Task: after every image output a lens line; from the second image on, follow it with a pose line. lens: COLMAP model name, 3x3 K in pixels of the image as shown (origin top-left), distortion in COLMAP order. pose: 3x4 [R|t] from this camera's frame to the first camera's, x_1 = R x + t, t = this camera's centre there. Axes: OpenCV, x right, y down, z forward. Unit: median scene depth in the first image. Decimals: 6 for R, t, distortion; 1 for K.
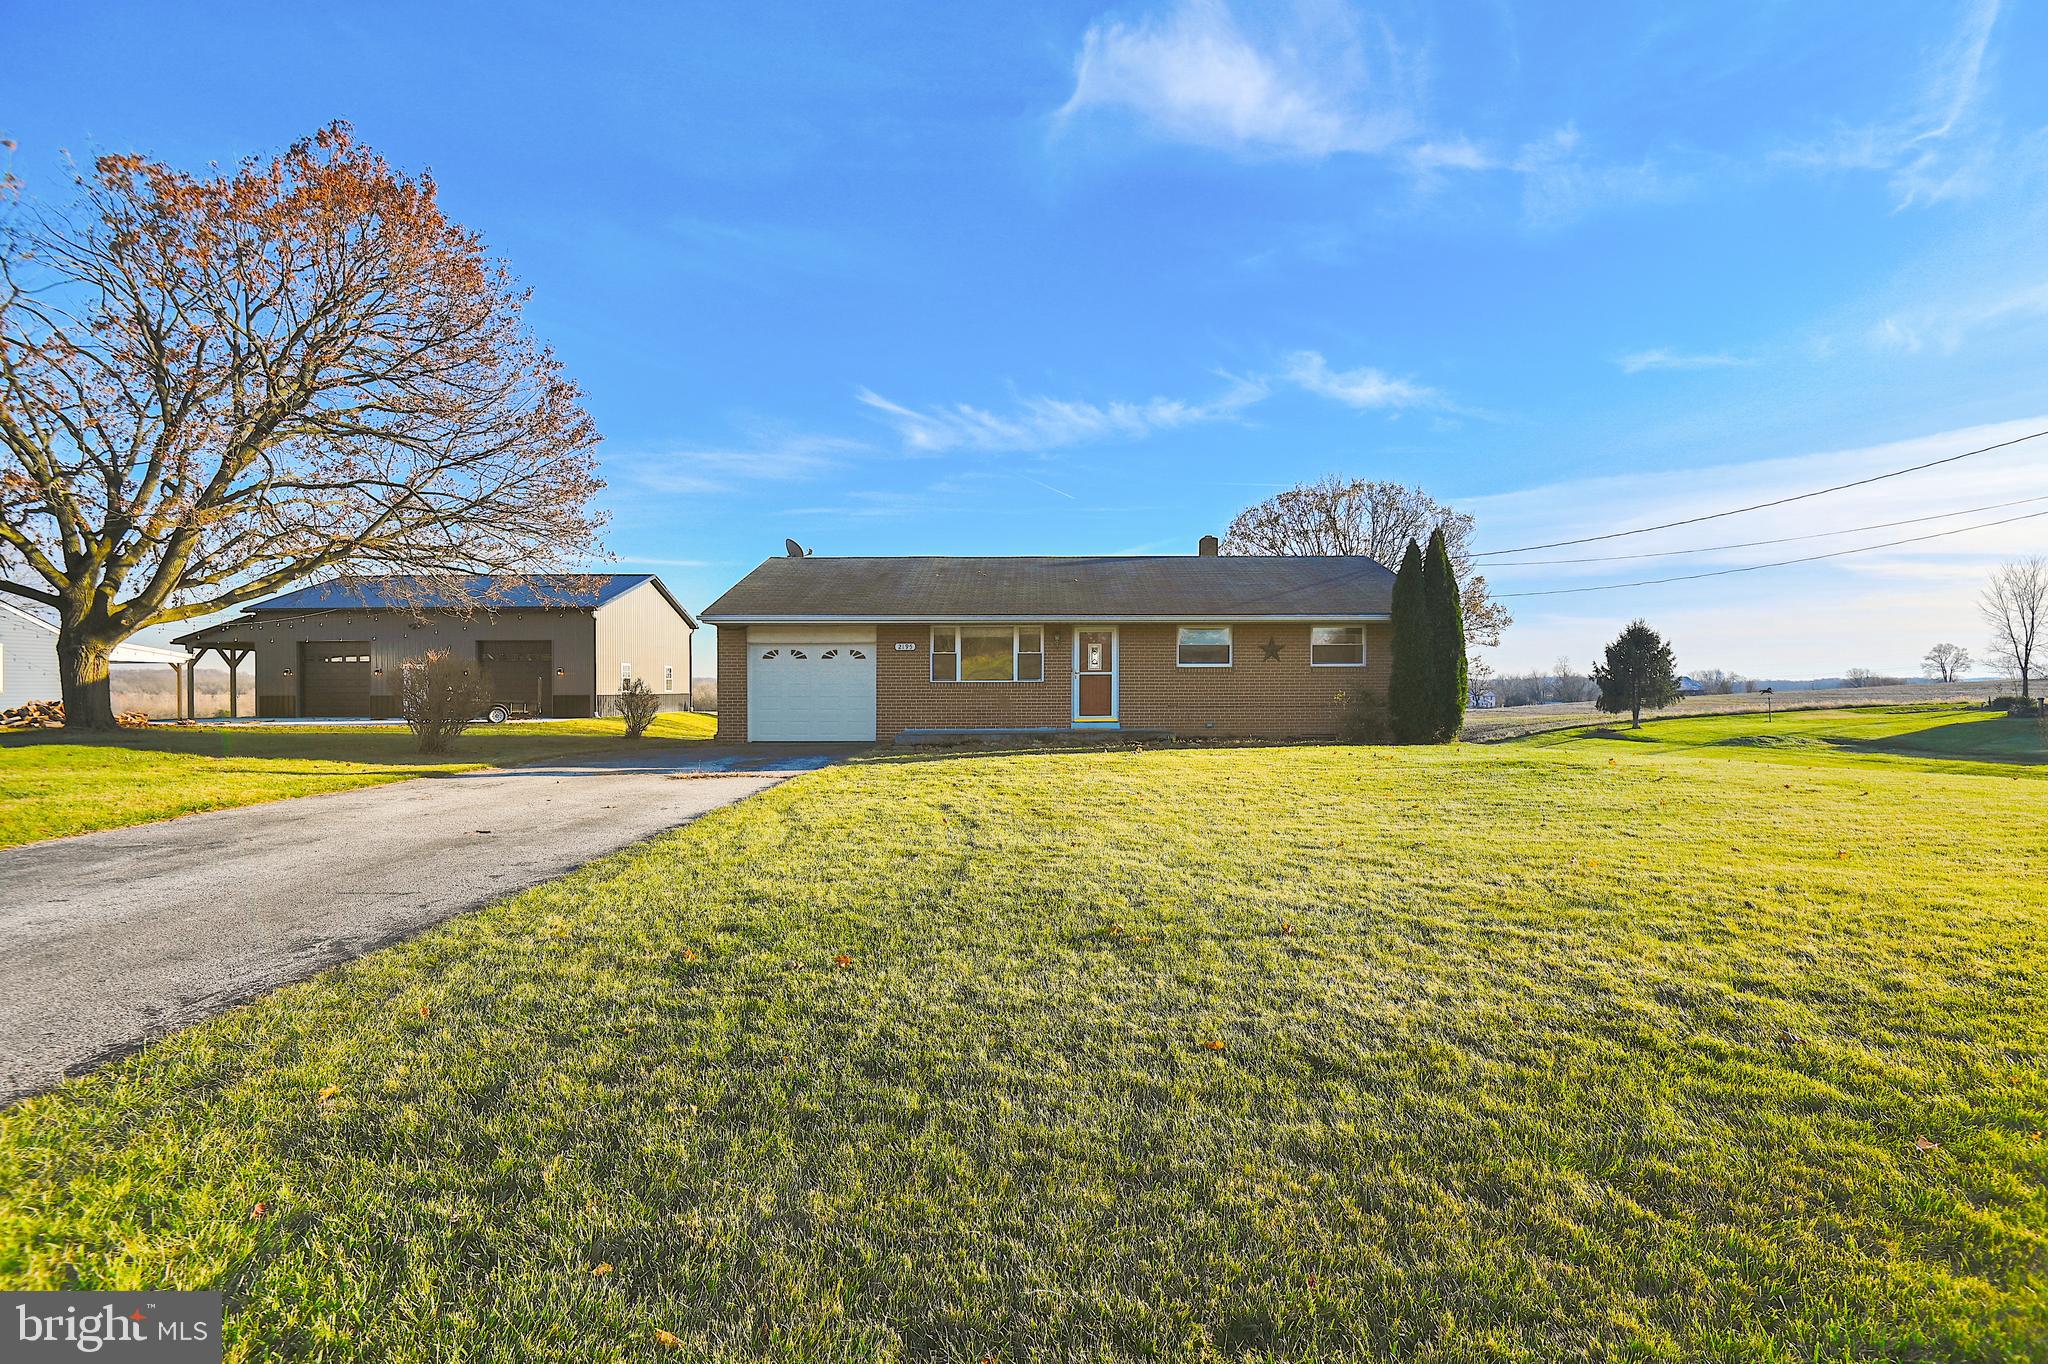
lens RADIAL K [[928.4, 0, 1037.3], [0, 928.4, 697.0], [0, 0, 1]] dist [0.019845, -0.000102]
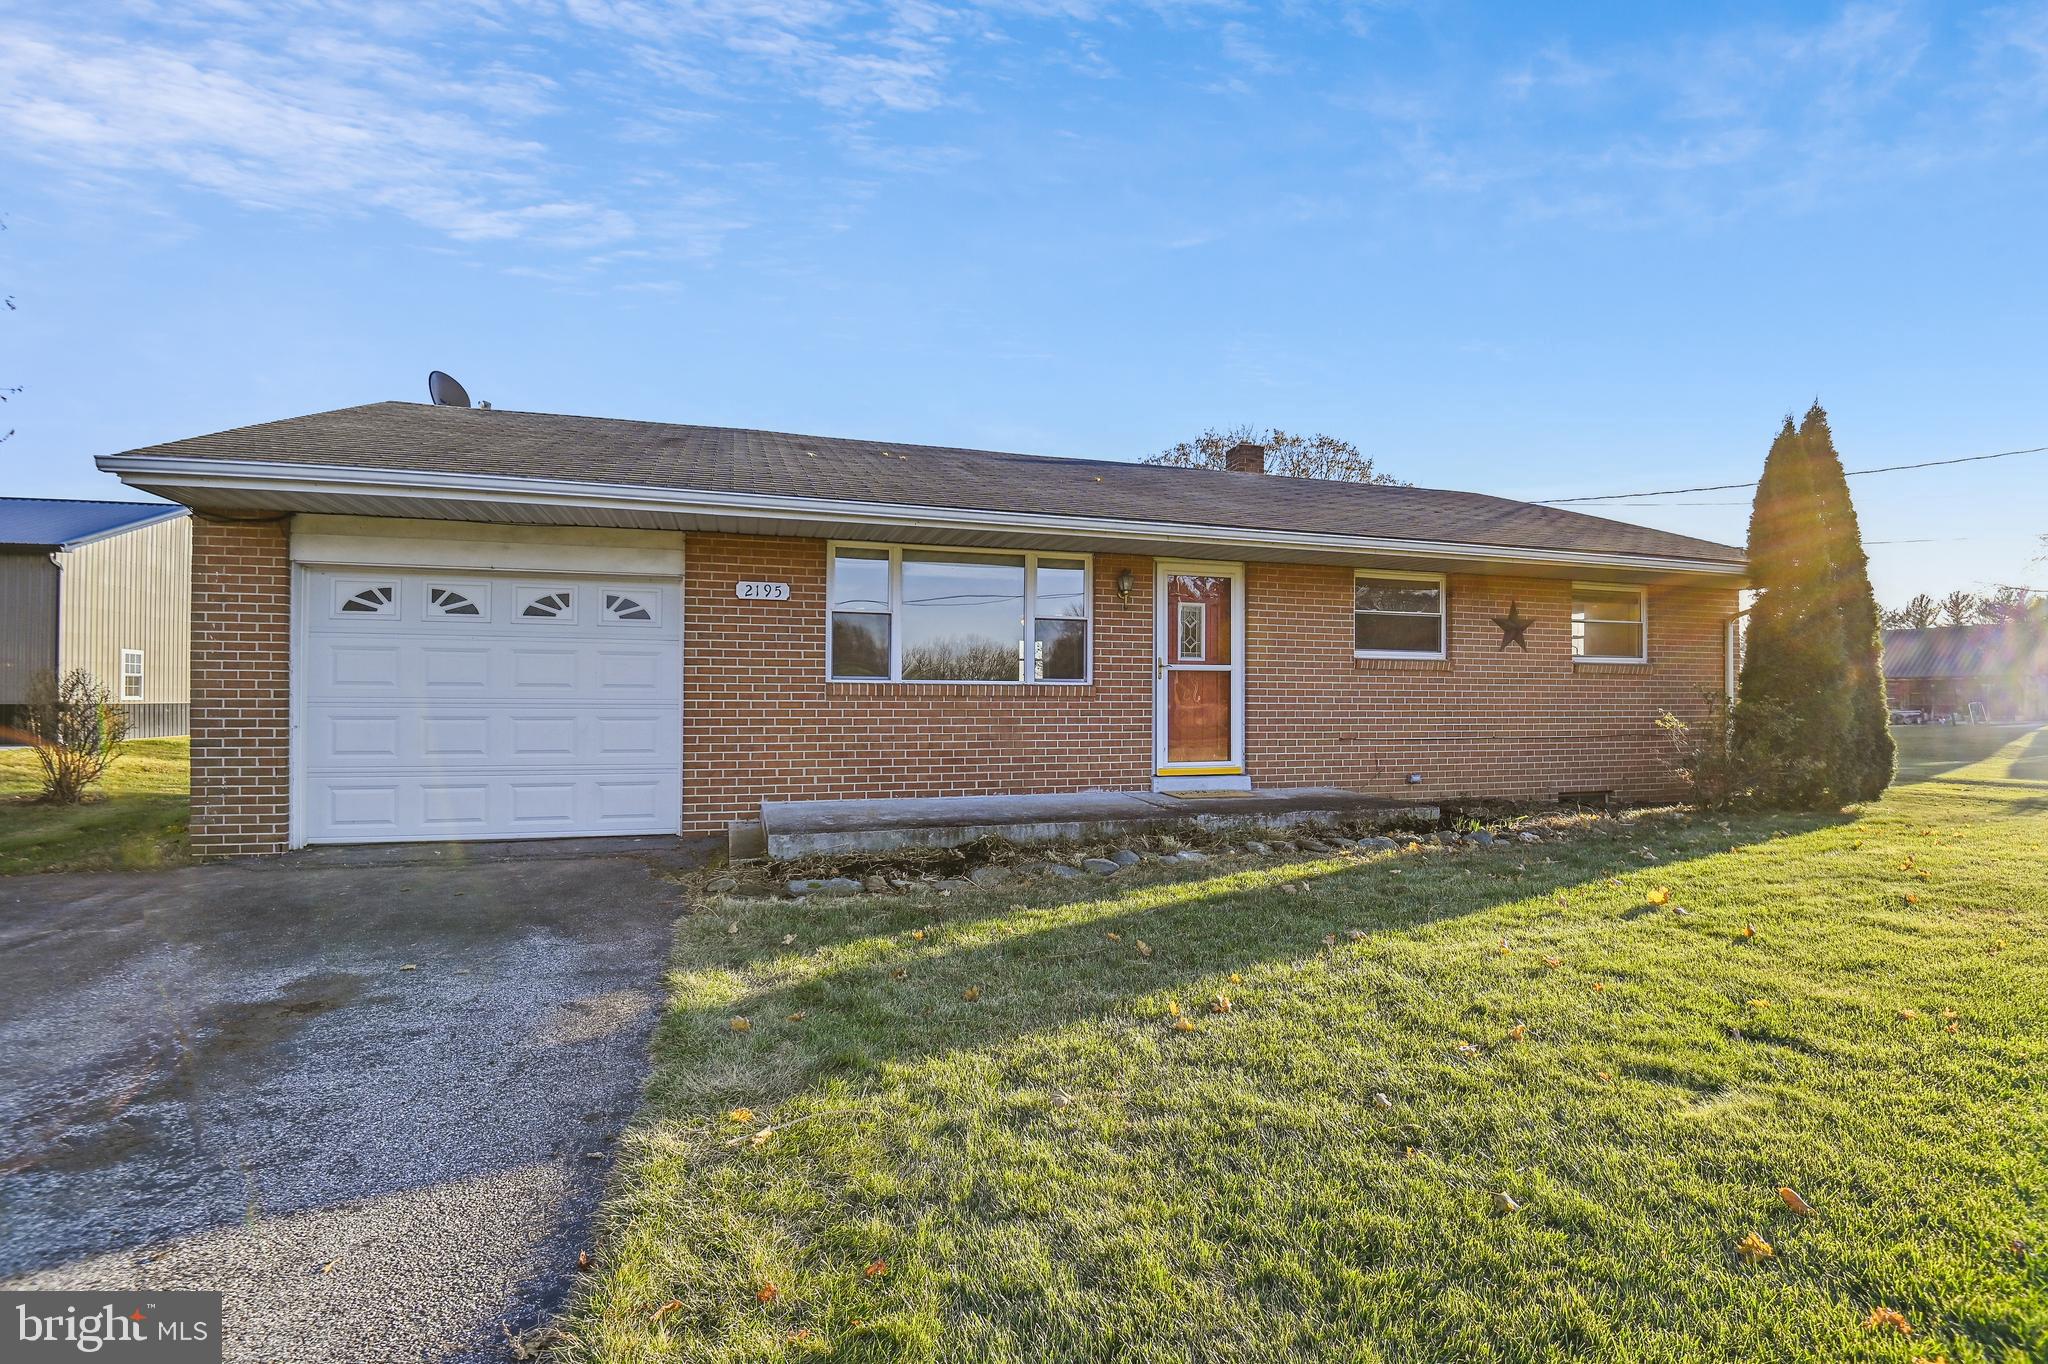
lens RADIAL K [[943.8, 0, 1027.1], [0, 943.8, 709.6], [0, 0, 1]] dist [-0.020865, -0.000177]
pose [[0.957043, 0.004886, 0.289905, -0.084005], [-0.006049, 0.999977, 0.003116, -0.003460], [-0.289883, -0.004736, 0.957050, 0.330915]]
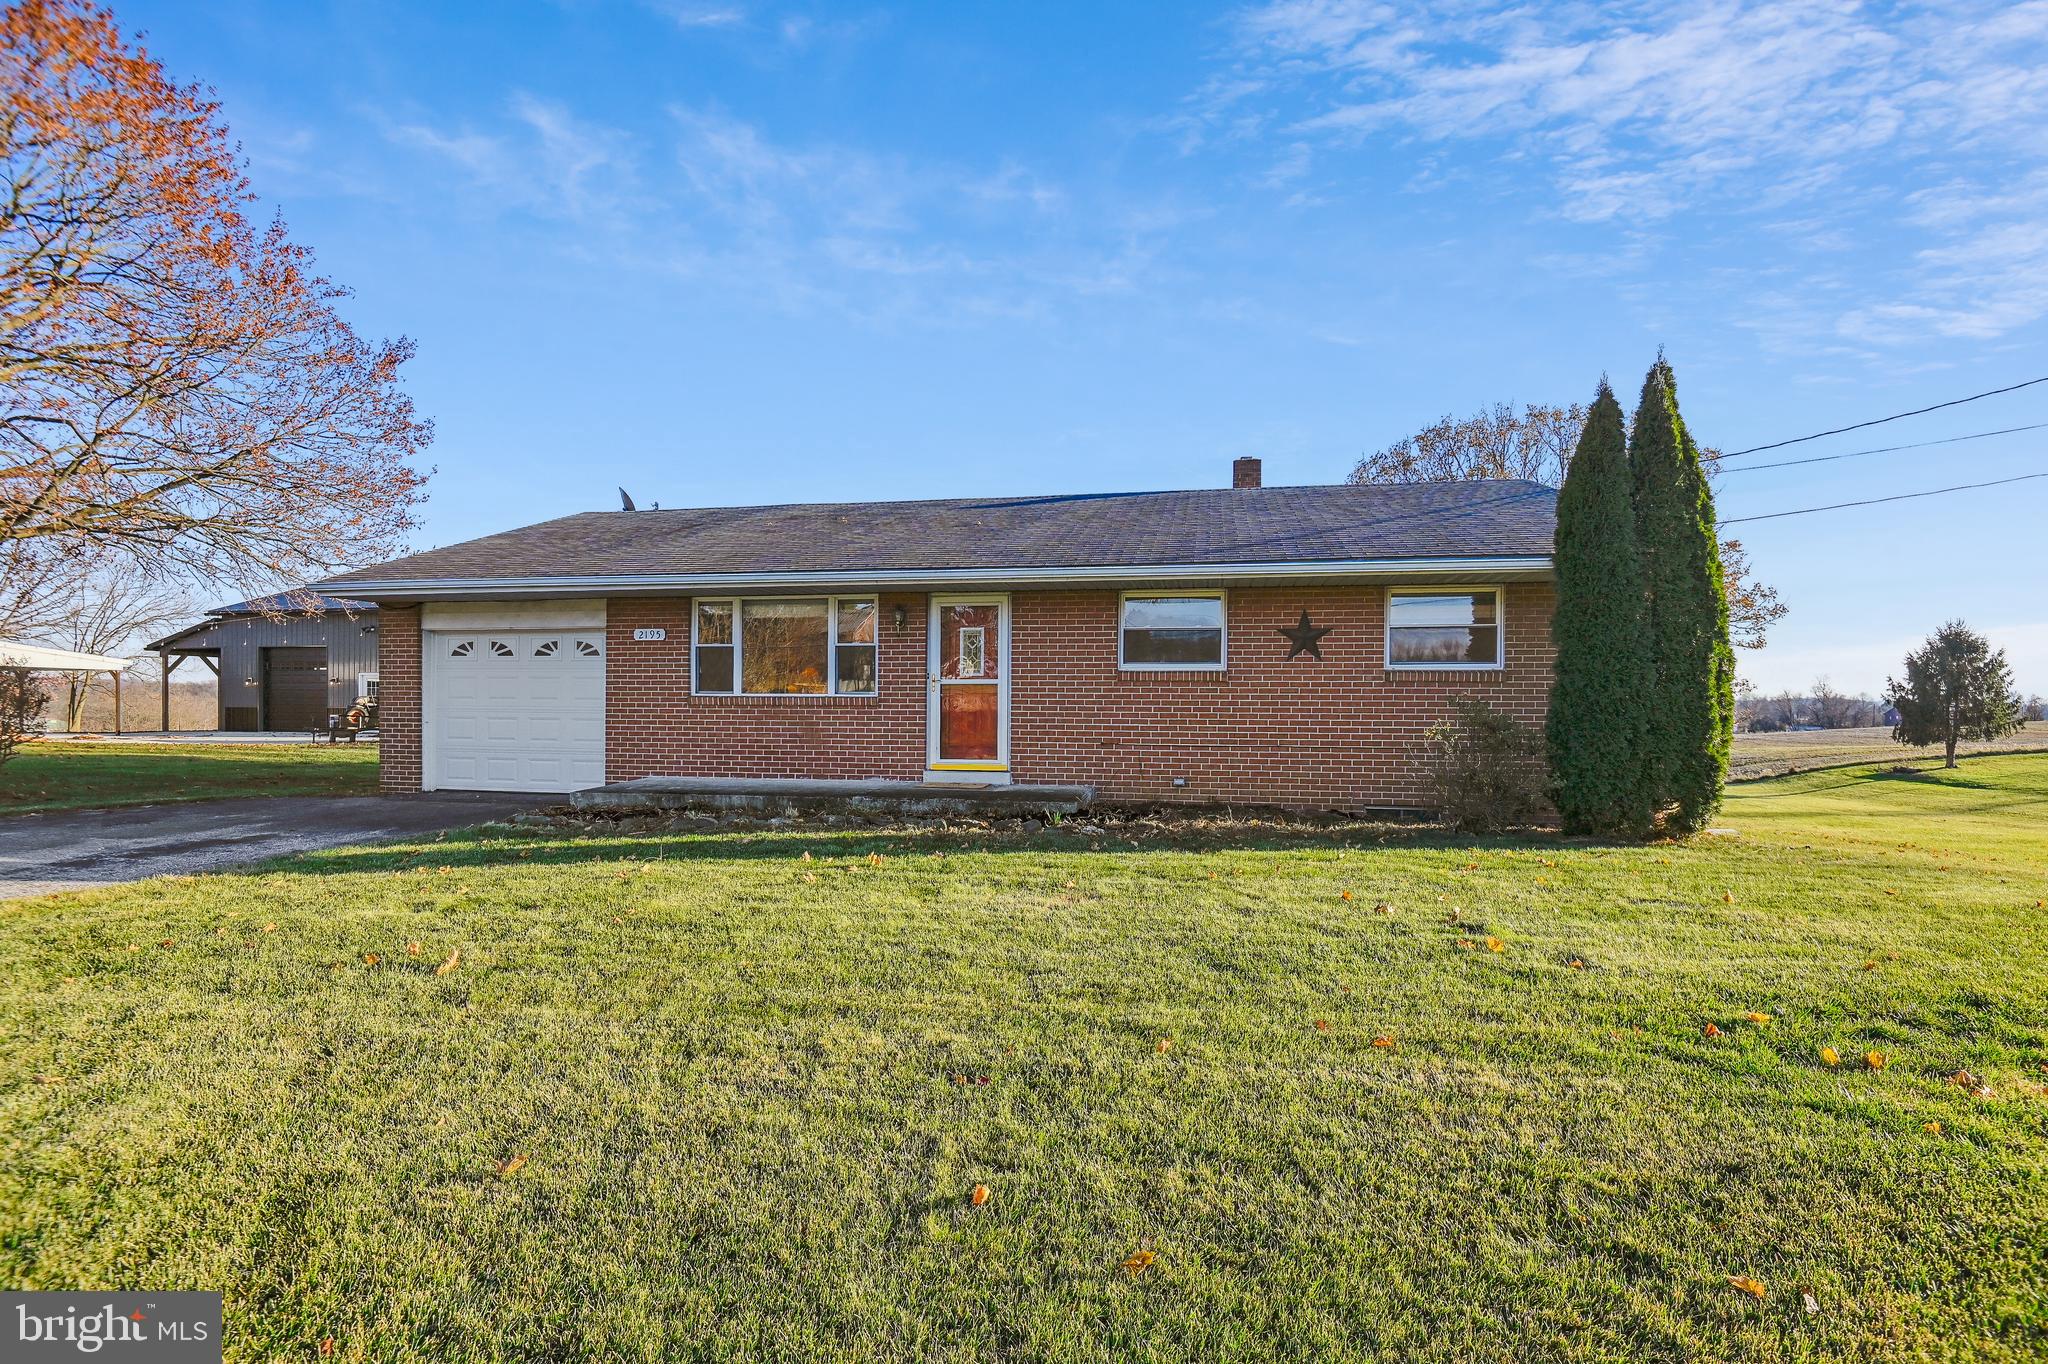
lens RADIAL K [[943.8, 0, 1027.1], [0, 943.8, 709.6], [0, 0, 1]] dist [-0.020865, -0.000177]
pose [[0.981506, 0.009984, -0.191173, 0.113134], [-0.010633, 0.999941, -0.002368, -0.004613], [0.191138, 0.004357, 0.981554, 0.262360]]
